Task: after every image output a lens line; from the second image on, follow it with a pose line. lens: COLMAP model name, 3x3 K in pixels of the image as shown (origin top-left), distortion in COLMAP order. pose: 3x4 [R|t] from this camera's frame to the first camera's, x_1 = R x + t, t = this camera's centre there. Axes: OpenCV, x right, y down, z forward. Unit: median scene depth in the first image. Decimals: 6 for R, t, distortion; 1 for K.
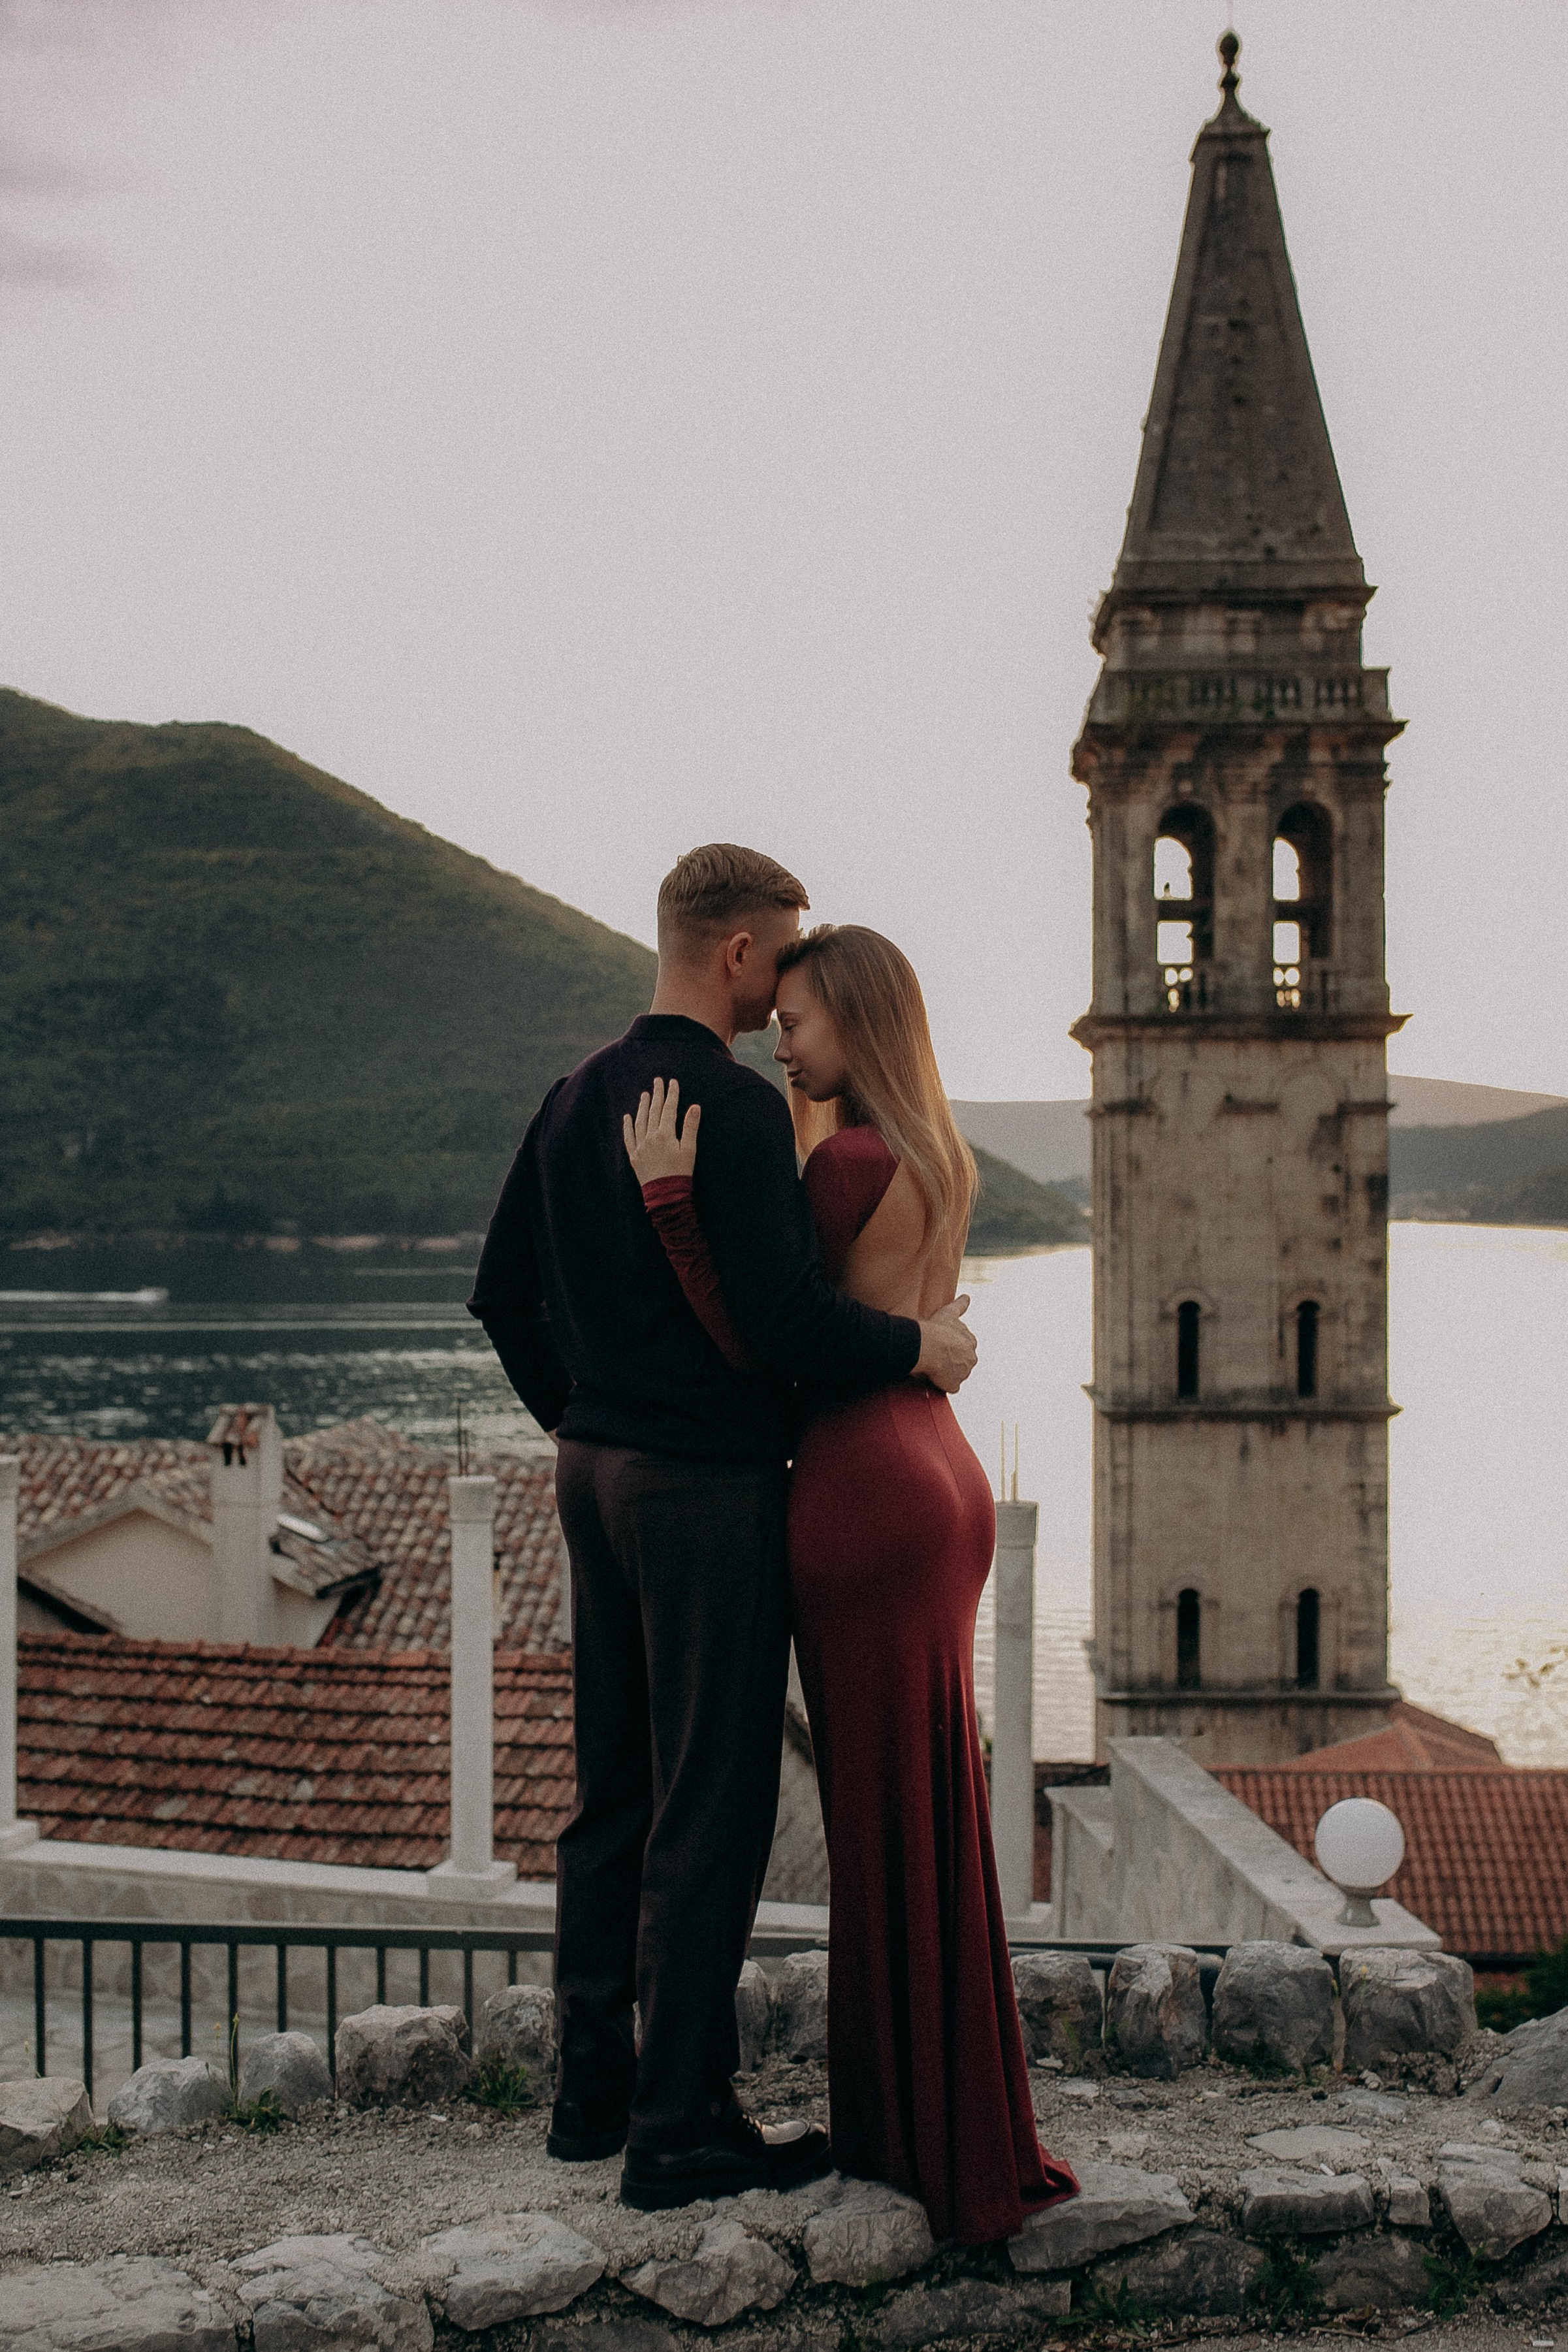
lens RADIAL K [[2468.4, 0, 851.9], [0, 2468.4, 1155.8], [0, 0, 1]] dist [-0.041675, 0.000000]
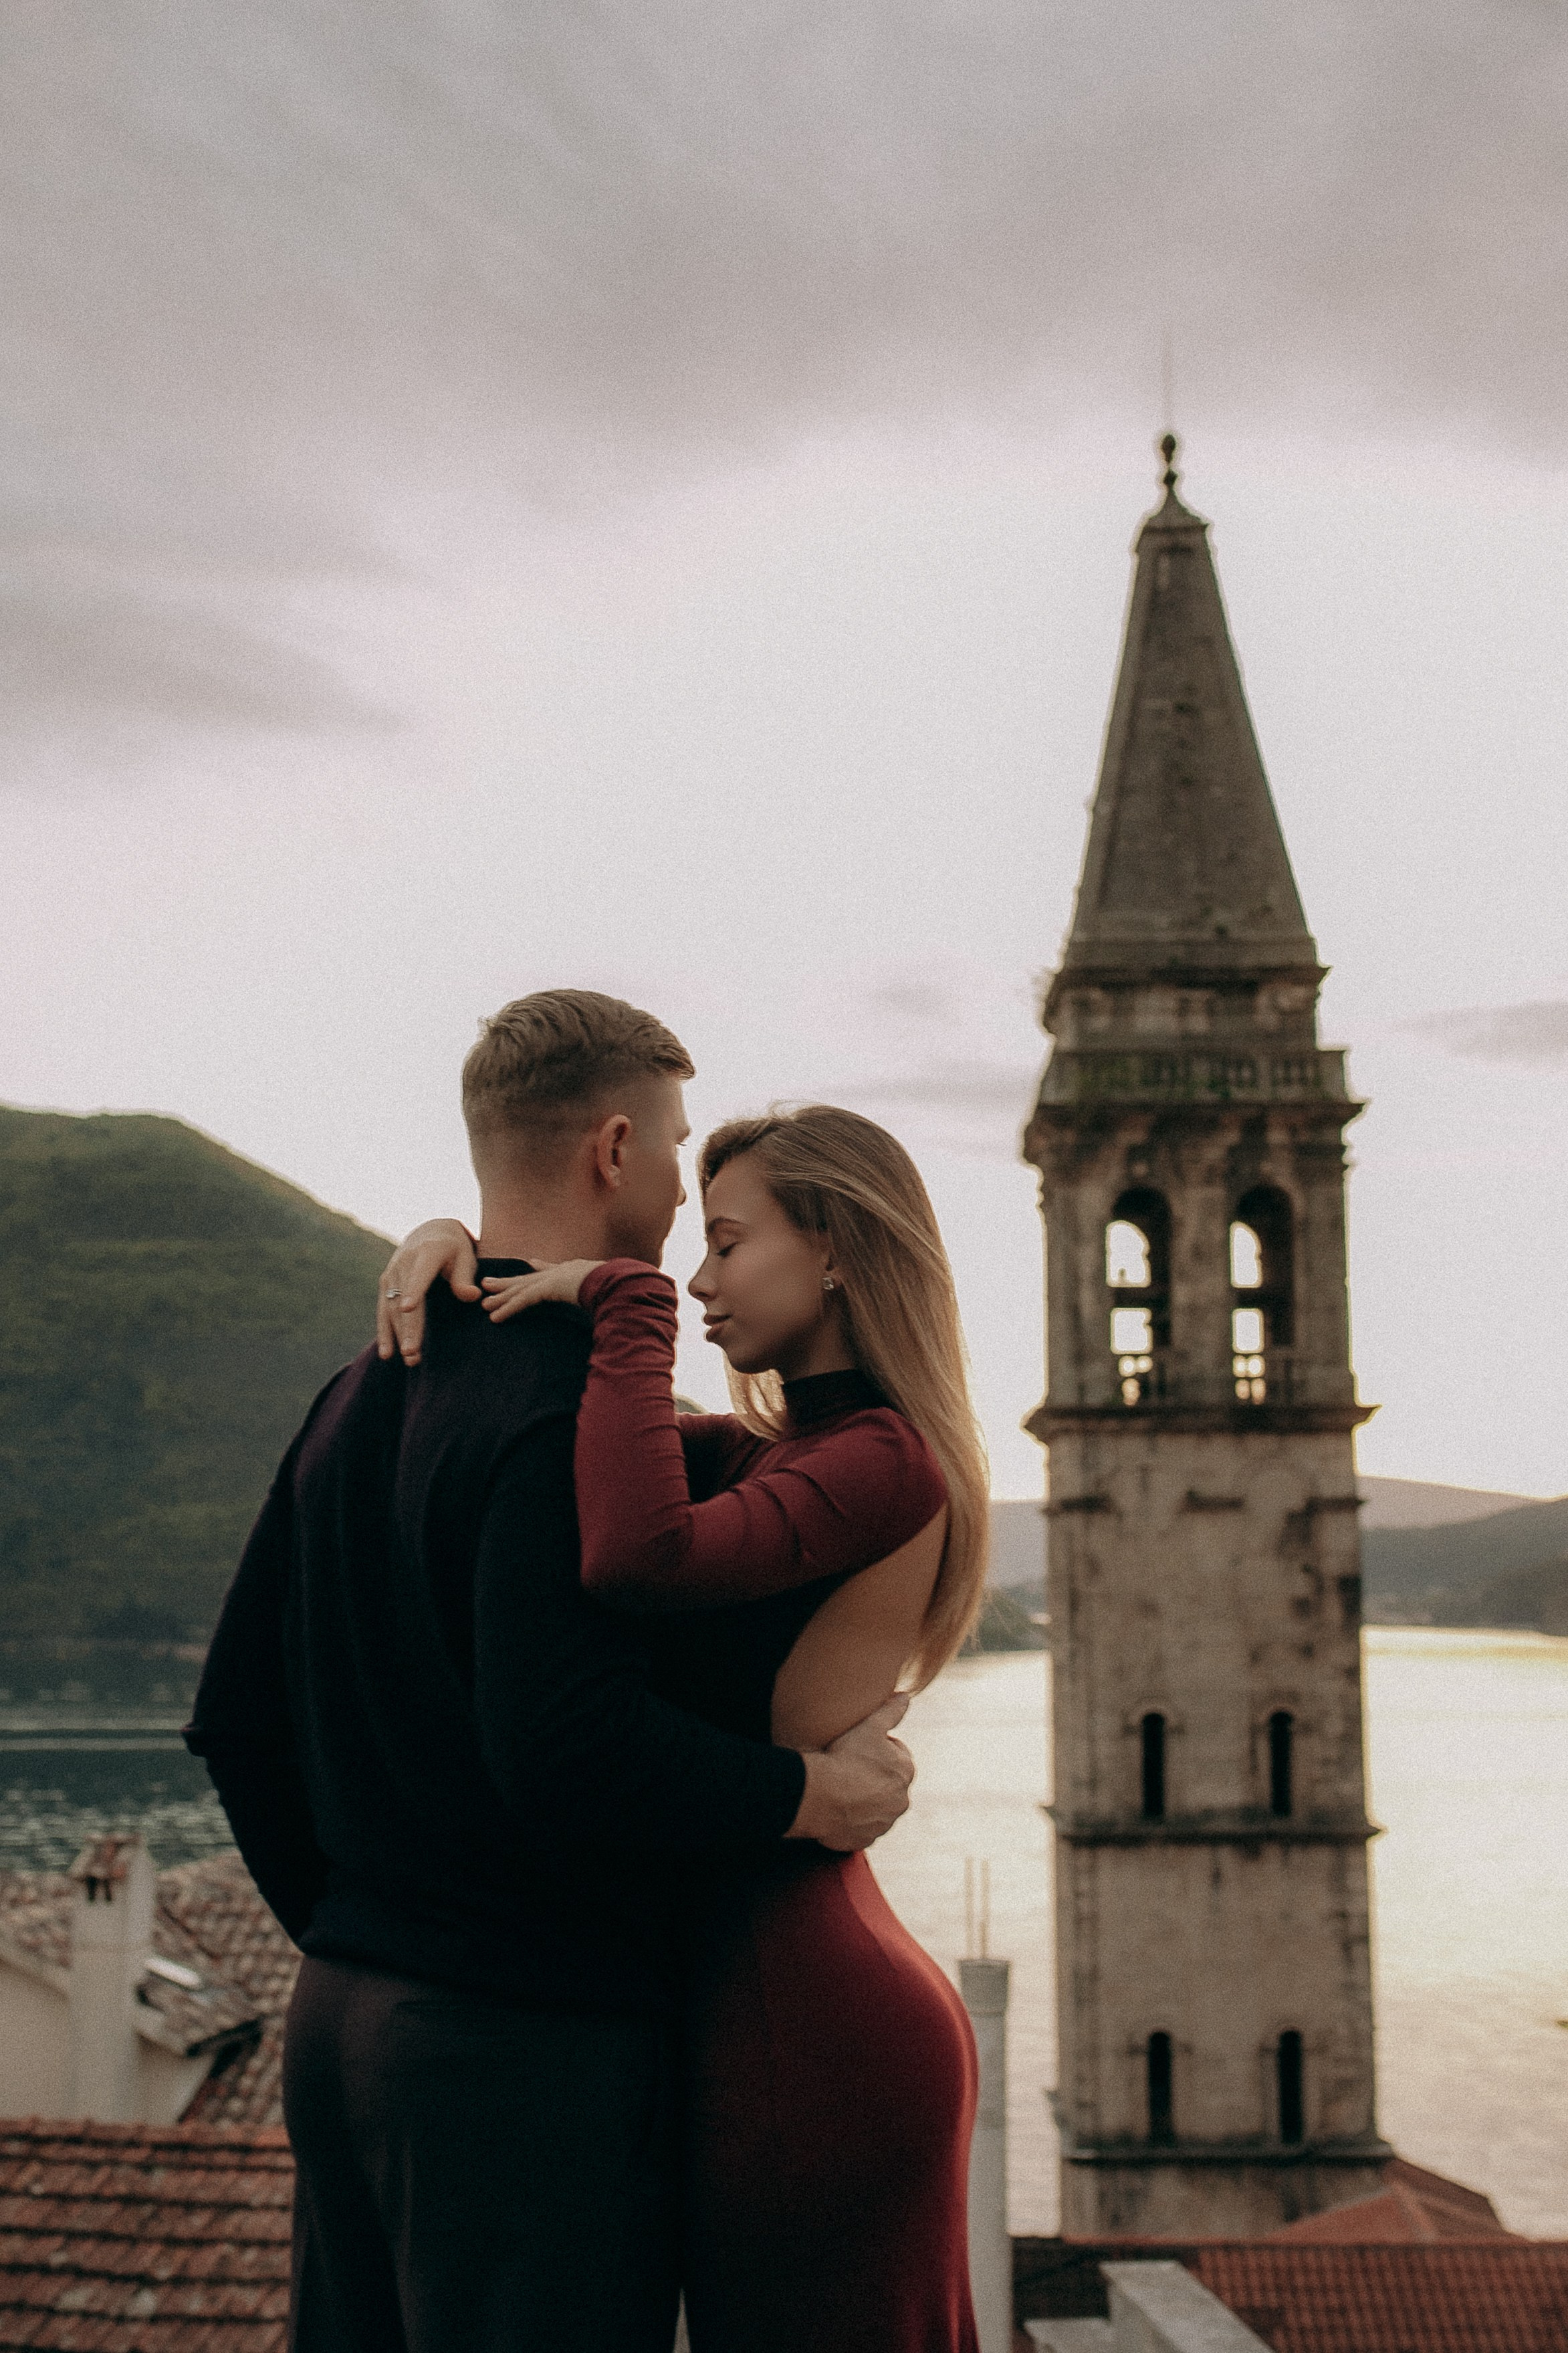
lens RADIAL K [[2469.3, 0, 845.1], [0, 2469.3, 1177.8], [0, 0, 1]] dist [-0.041675, 0.000000]
pose [[0.999778, 0.002240, 0.020955, -0.000093], [0.001019, 0.988034, -0.154230, 0.002474], [-0.021050, 0.154217, 0.987813, 0.049638]]
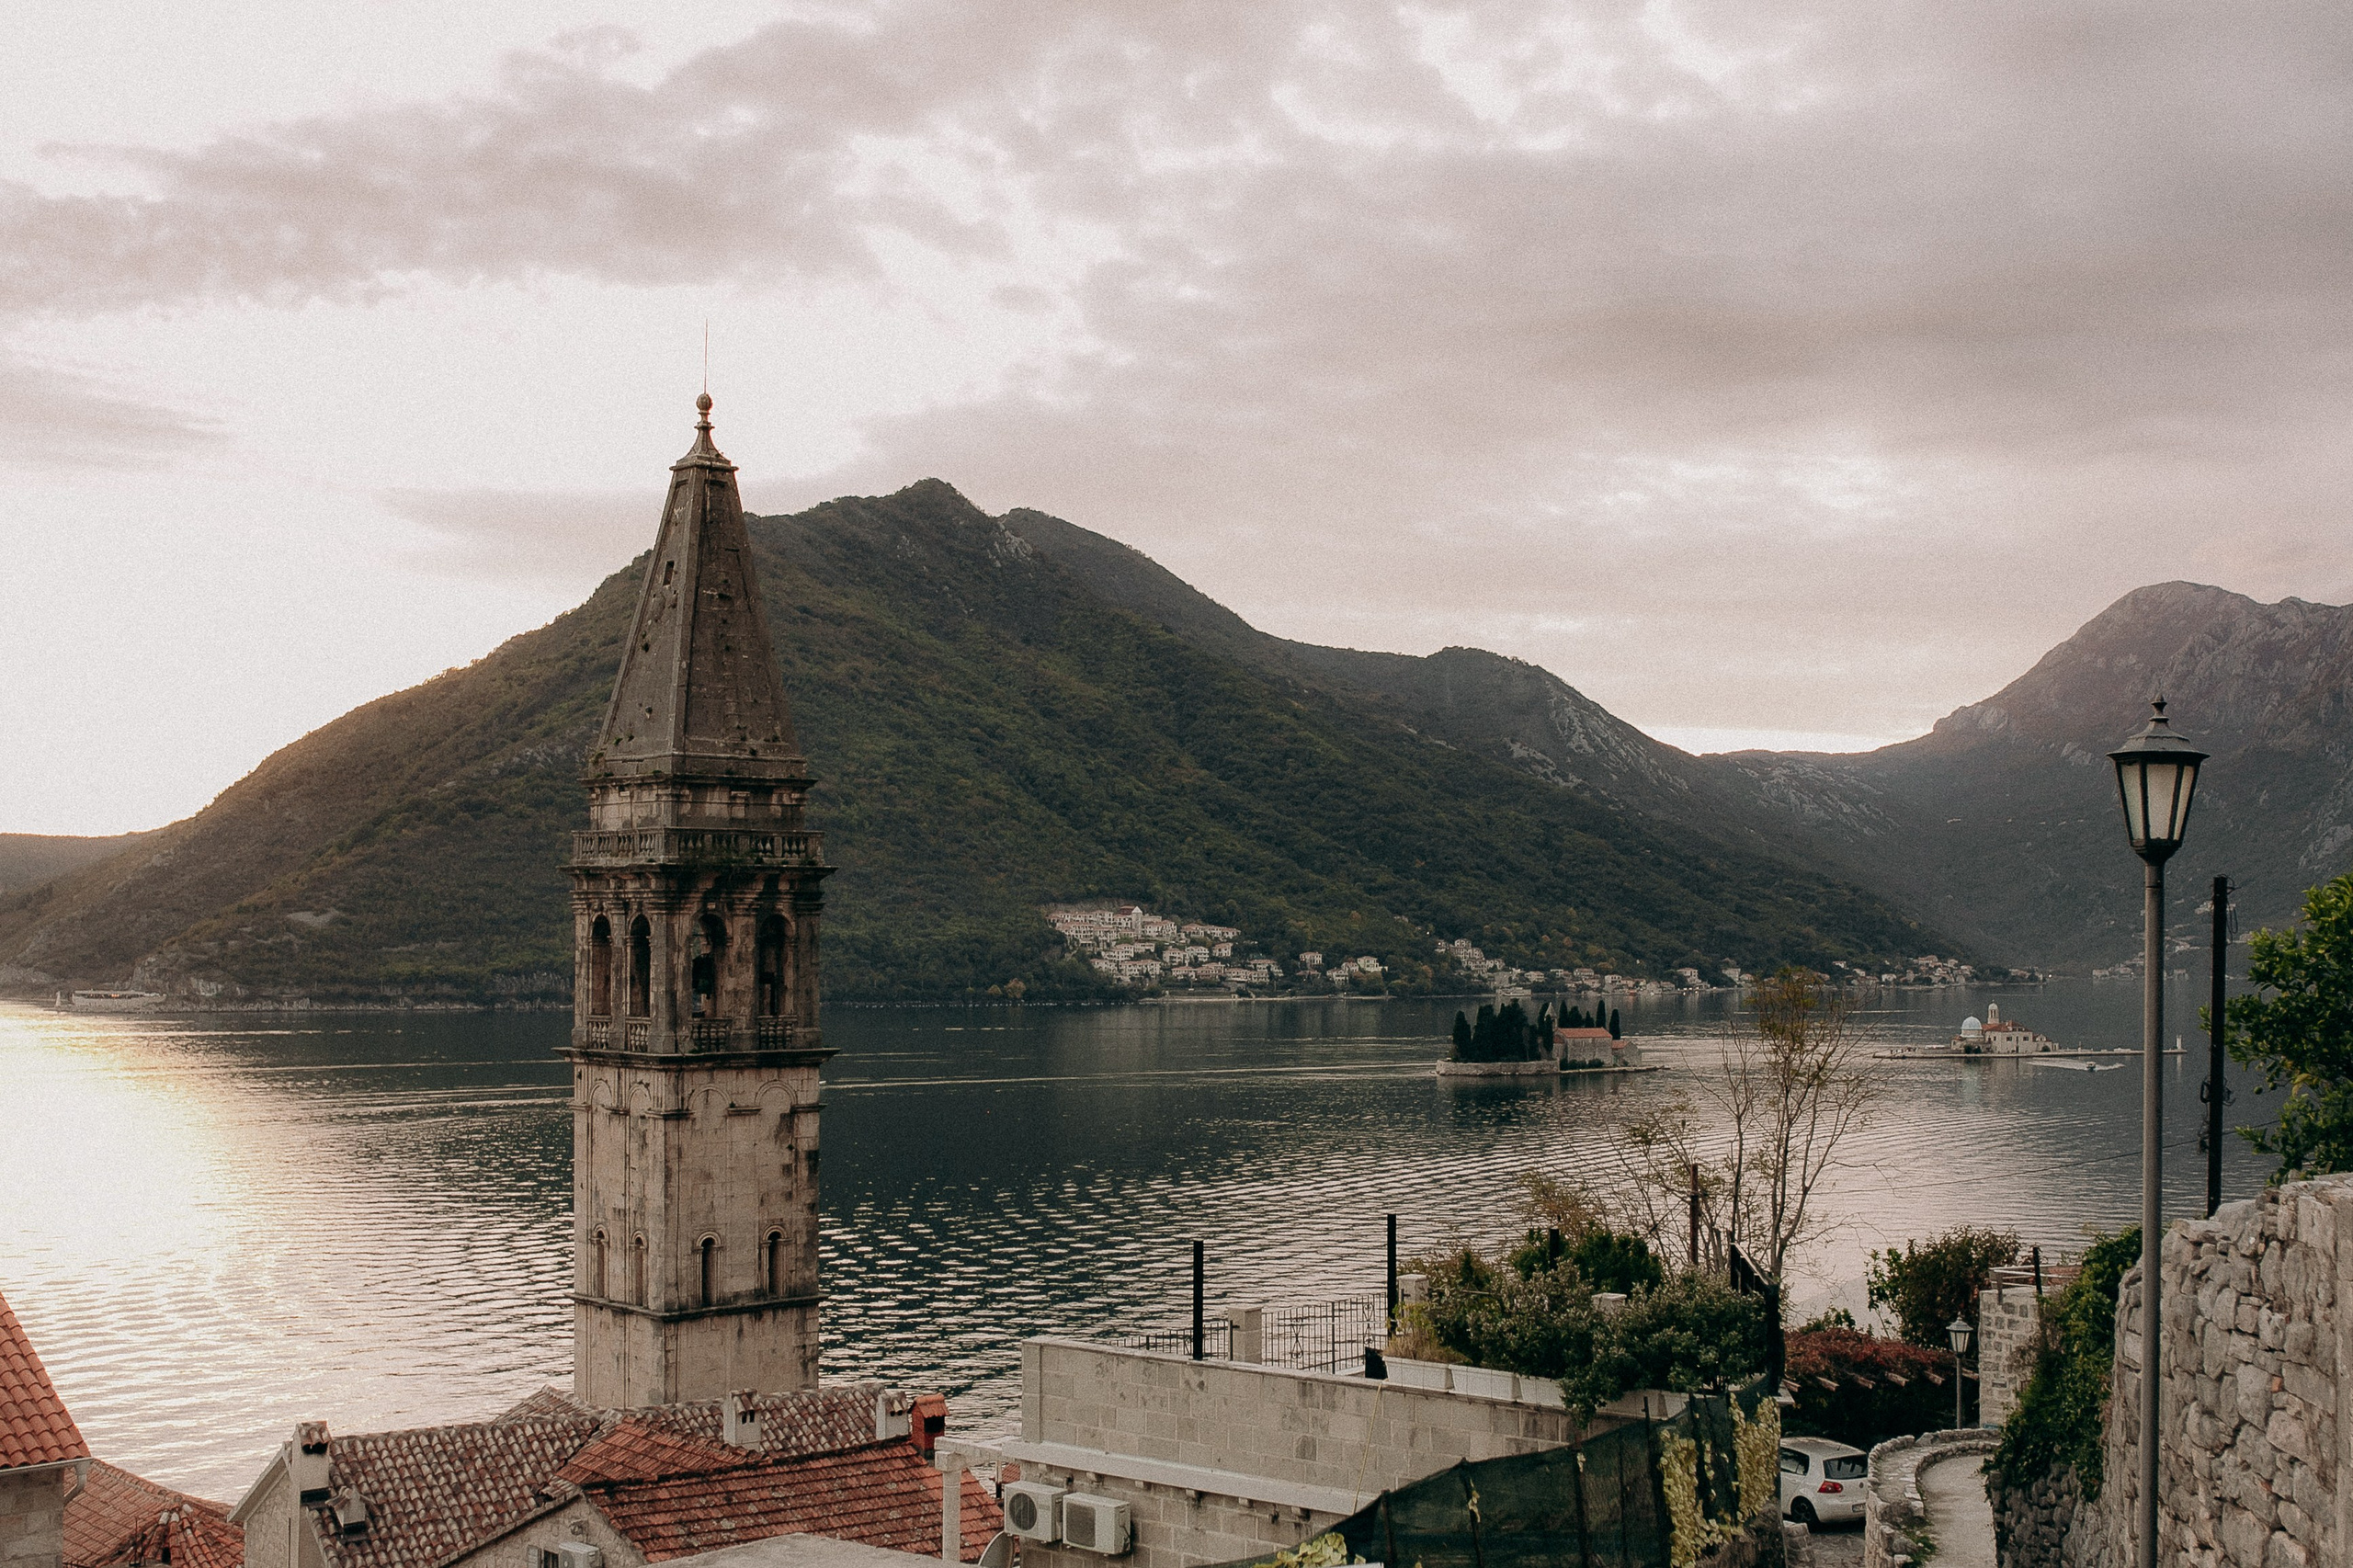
lens RADIAL K [[2469.6, 0, 1179.7], [0, 2469.6, 791.9], [0, 0, 1]] dist [-0.041675, 0.000000]
pose [[0.731559, 0.039239, 0.680648, -0.709229], [-0.010142, 0.998858, -0.046684, -0.152067], [-0.681703, 0.027249, 0.731121, -0.338730]]
